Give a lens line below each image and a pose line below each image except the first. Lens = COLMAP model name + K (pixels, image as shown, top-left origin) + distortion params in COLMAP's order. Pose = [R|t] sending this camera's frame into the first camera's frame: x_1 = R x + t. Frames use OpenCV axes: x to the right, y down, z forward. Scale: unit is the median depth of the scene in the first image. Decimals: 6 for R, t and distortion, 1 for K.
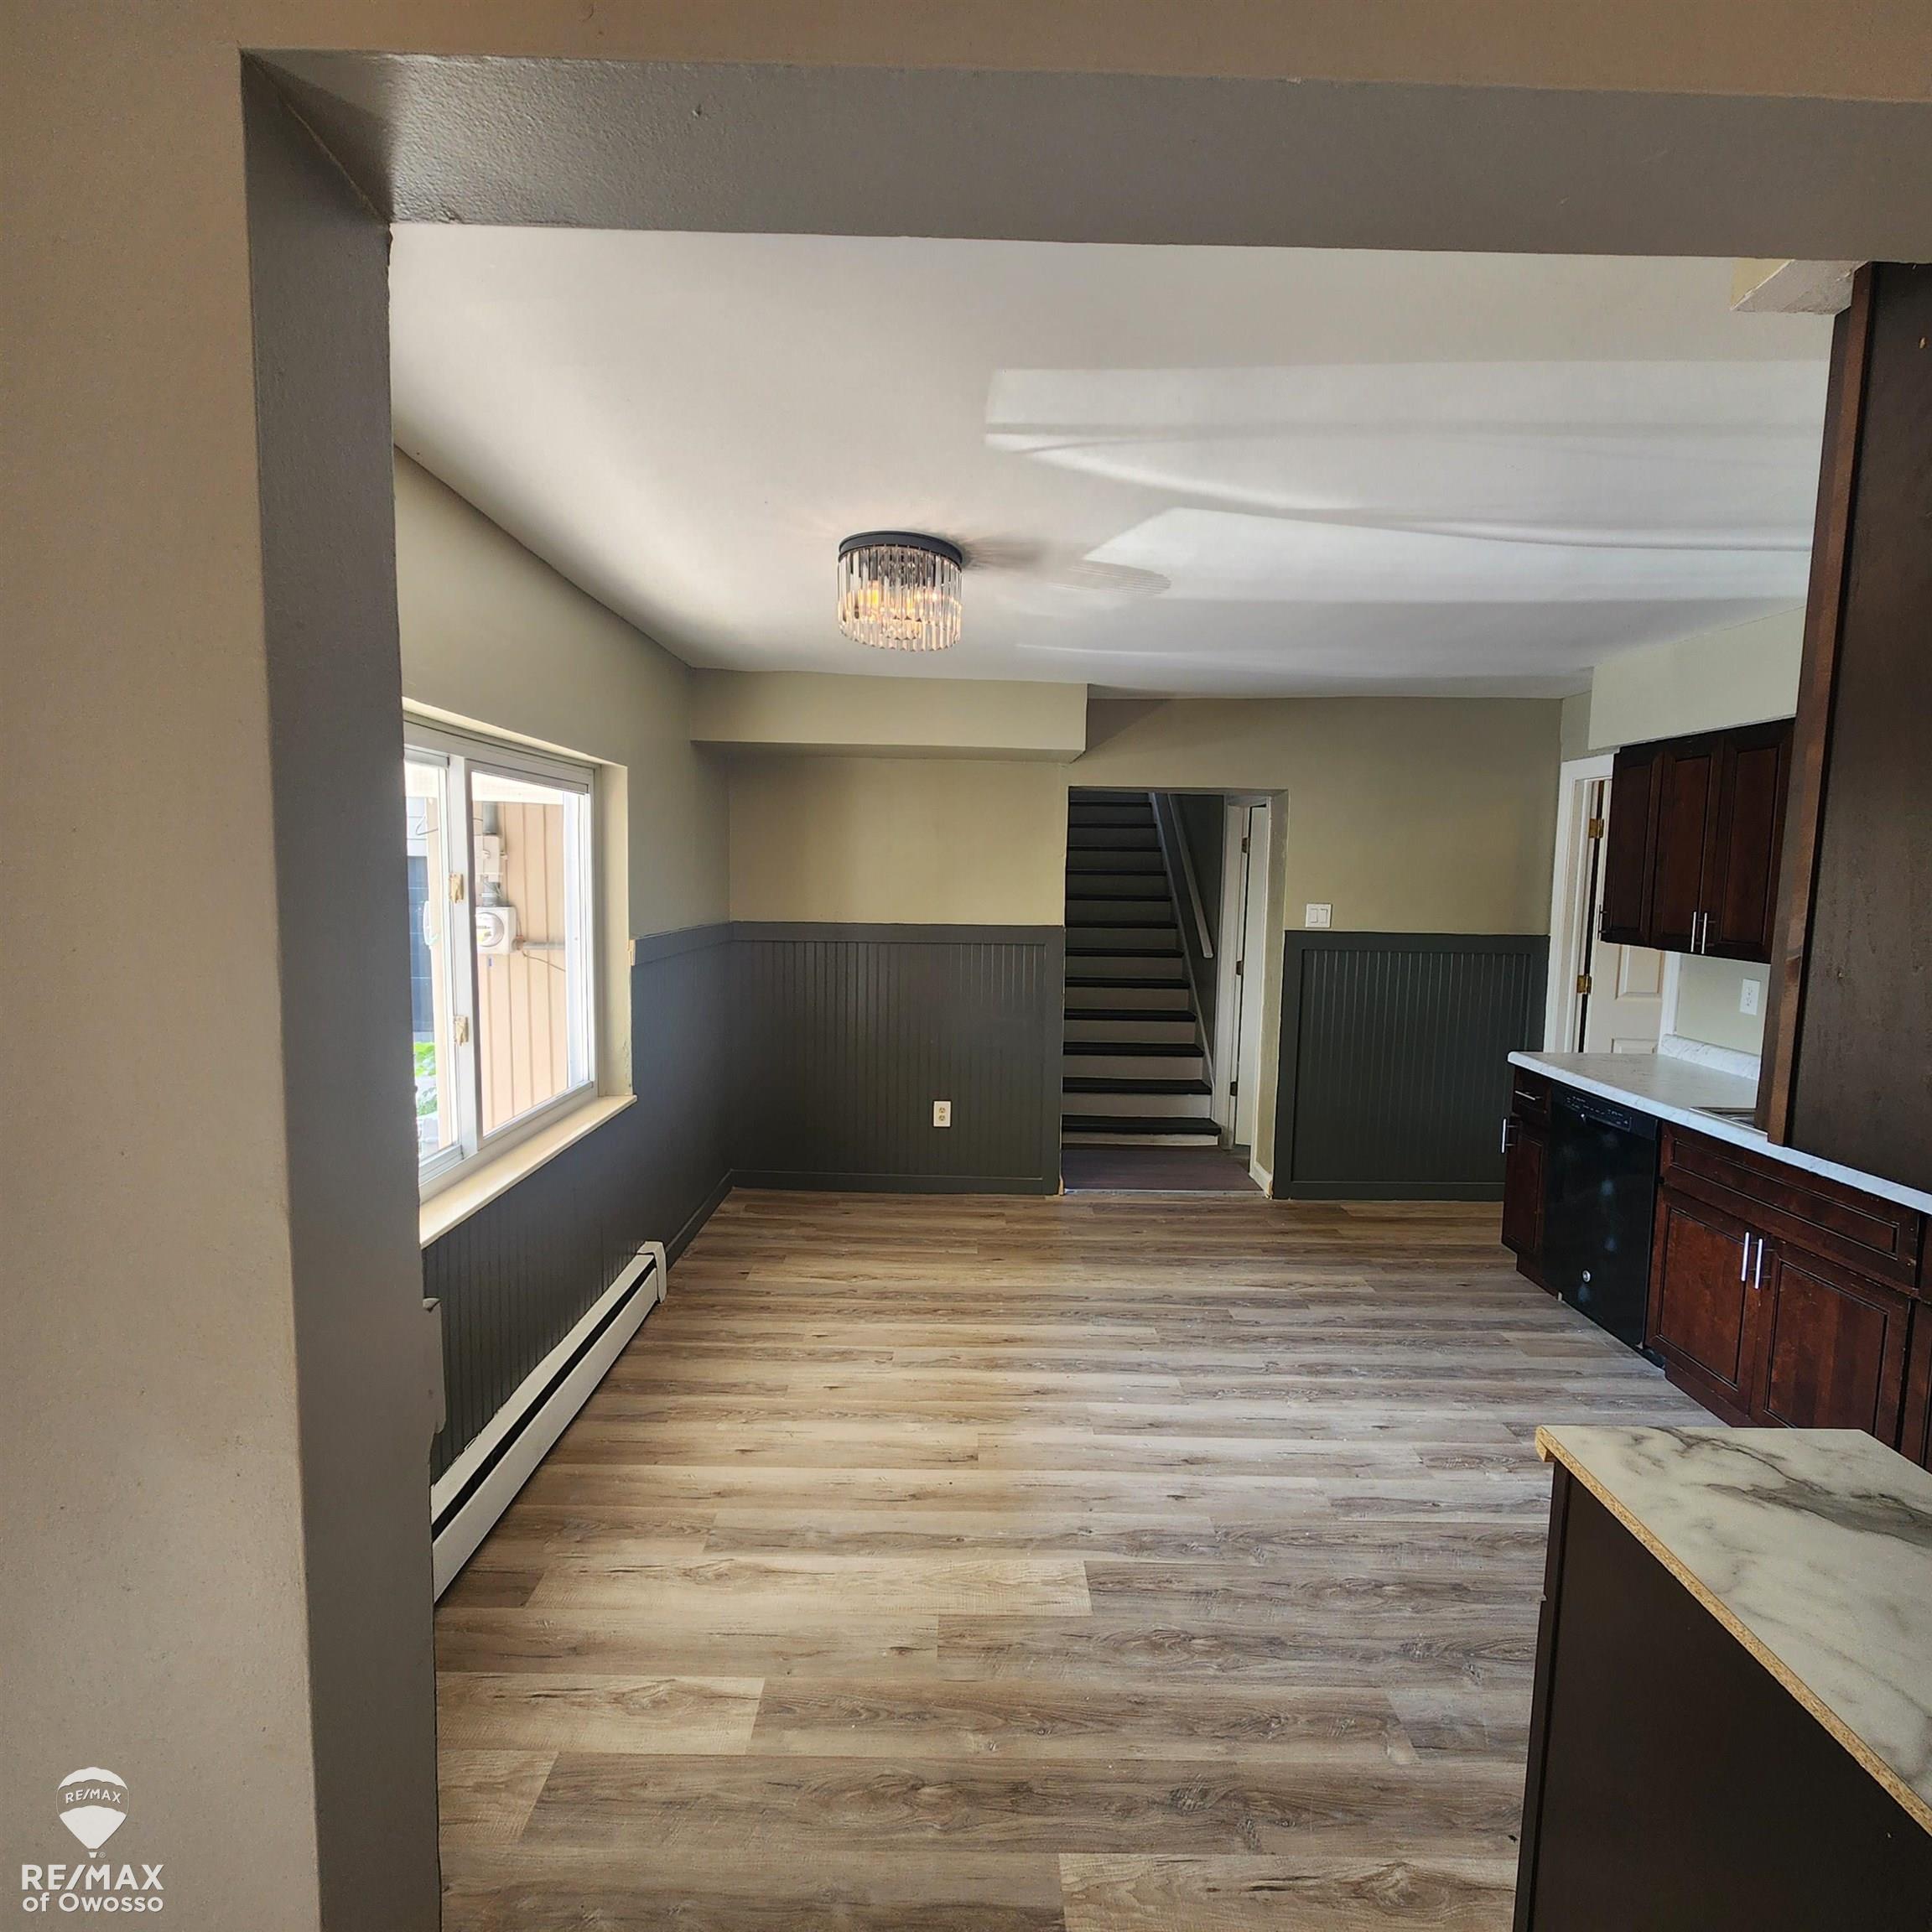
lens RADIAL K [[1046.3, 0, 967.5], [0, 1046.3, 968.9], [0, 0, 1]] dist [-0.002014, -0.000330]
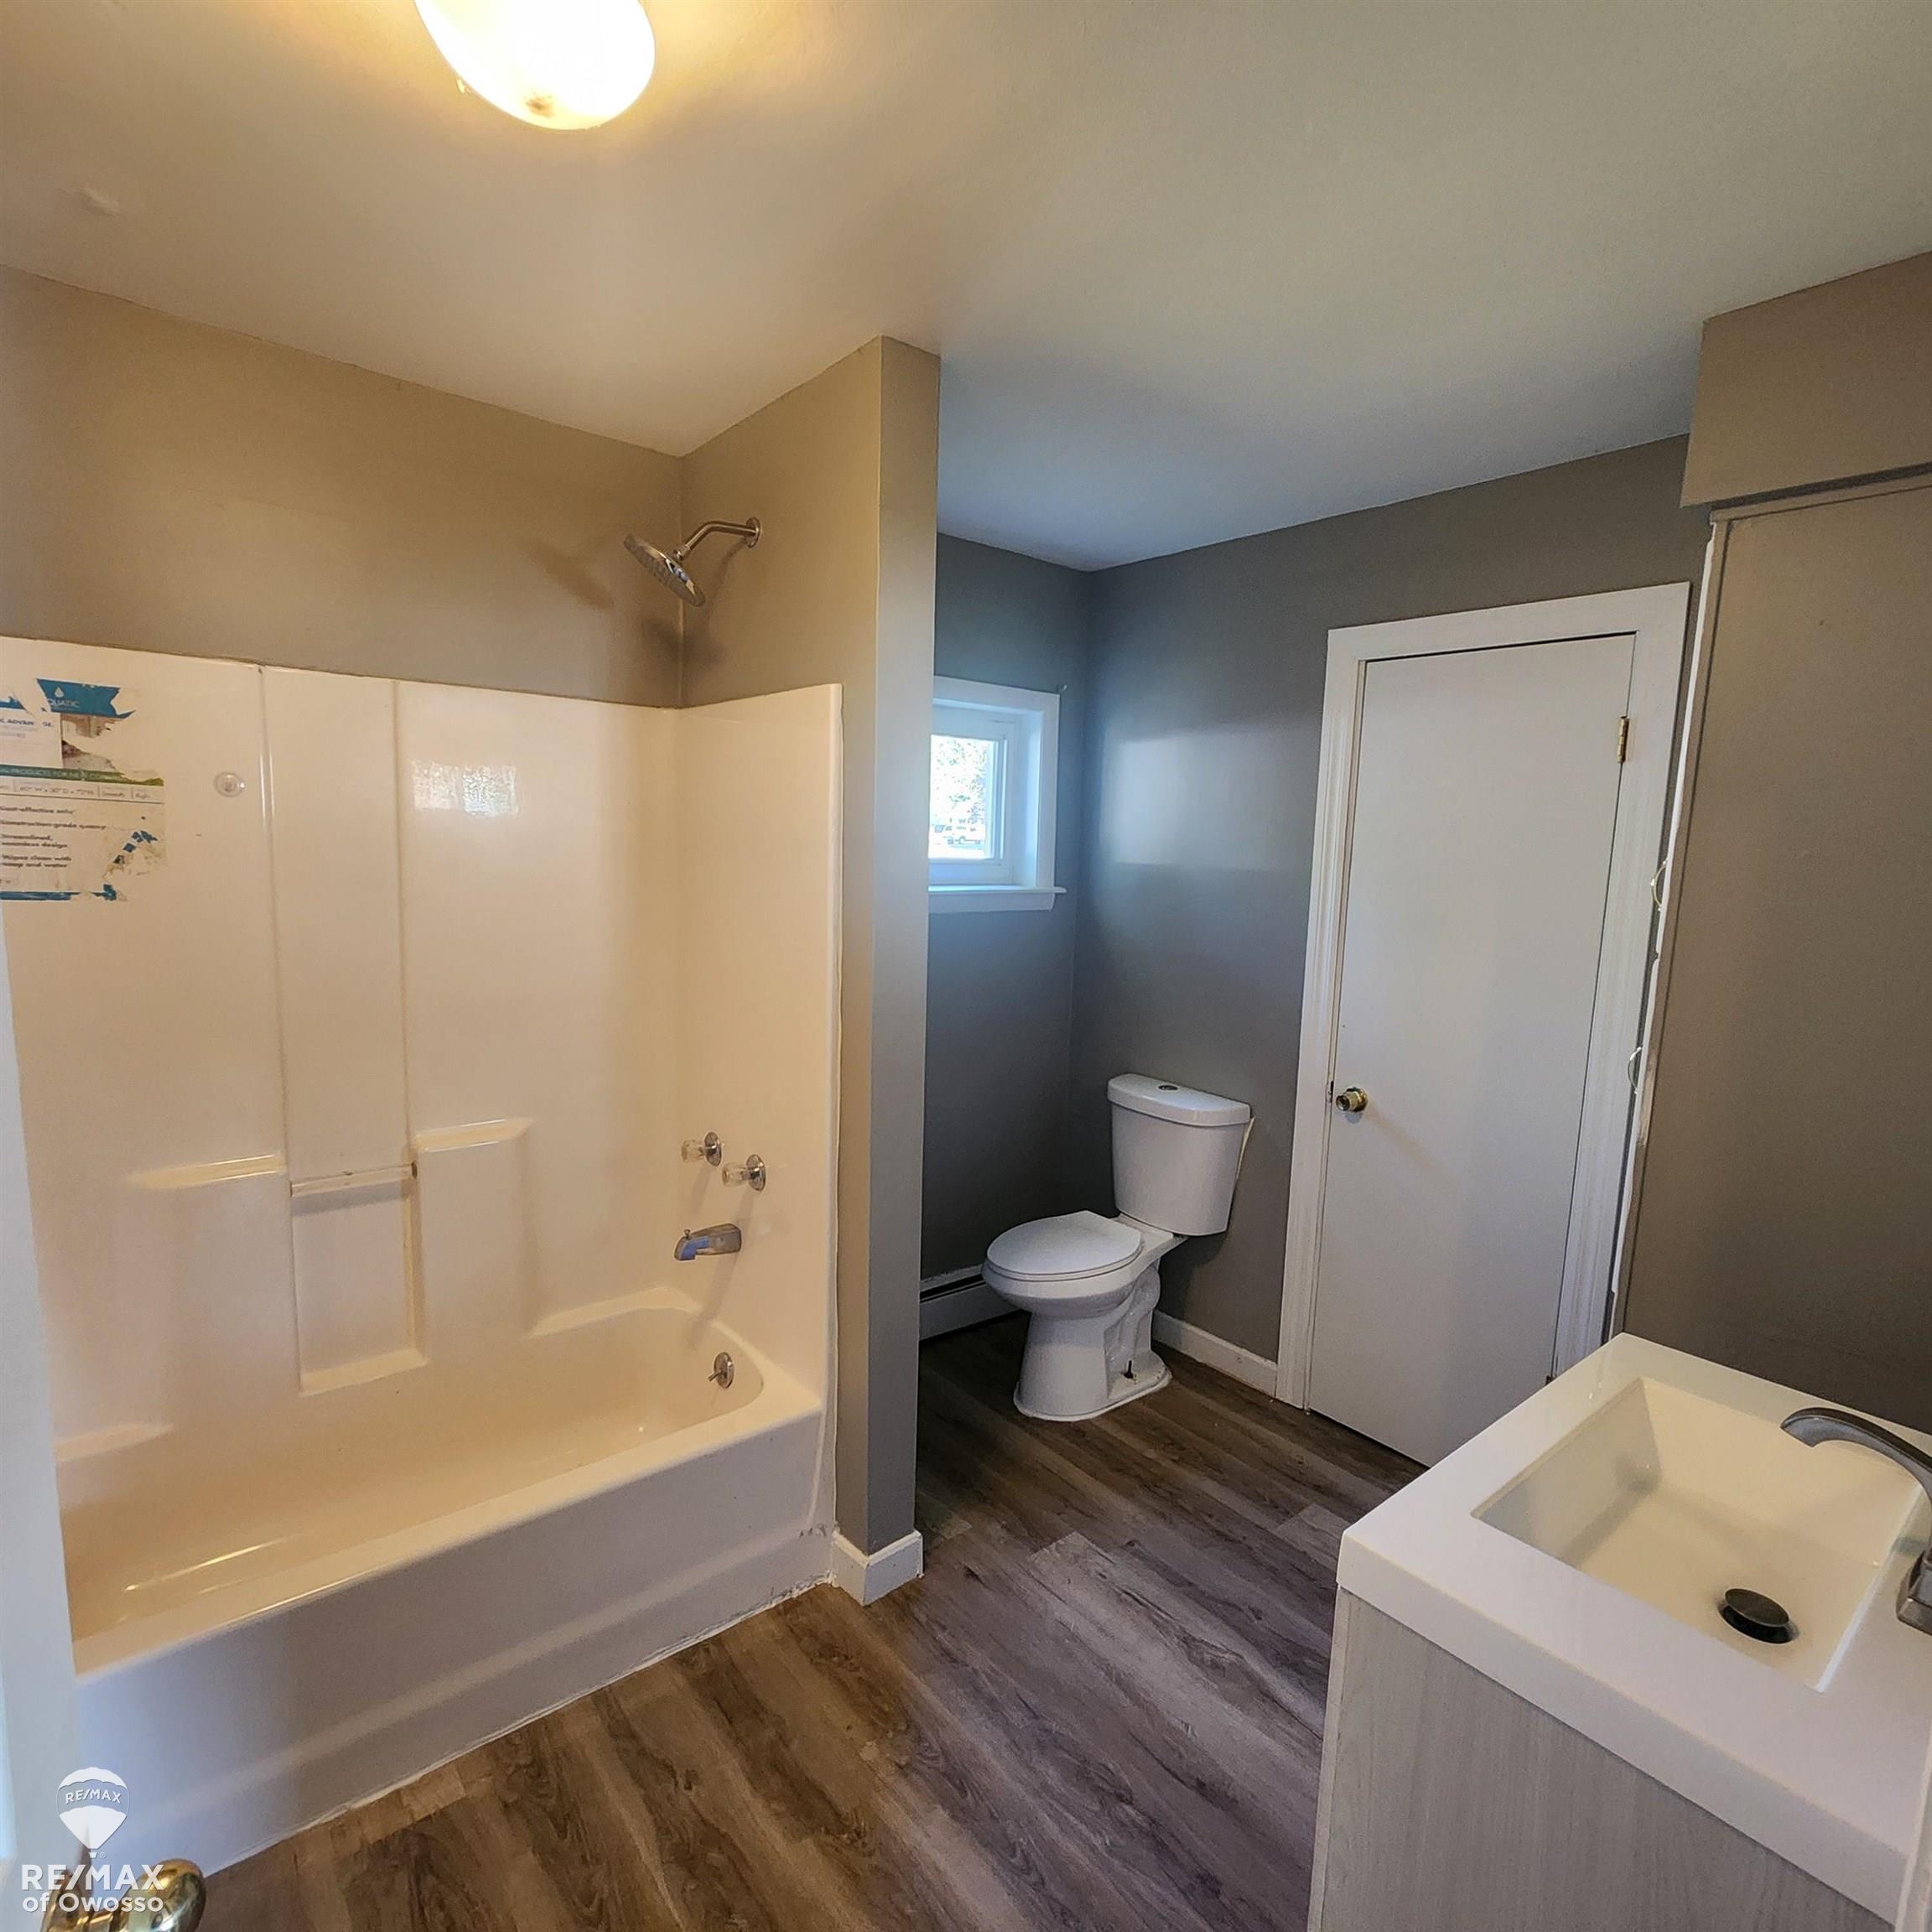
lens RADIAL K [[1046.3, 0, 962.1], [0, 1046.3, 969.0], [0, 0, 1]] dist [-0.002014, -0.000330]
pose [[0.628168, 0.101379, -0.771445, 0.526833], [-0.099990, 0.993772, 0.049177, -0.004968], [0.771626, 0.046245, 0.634393, 0.246607]]
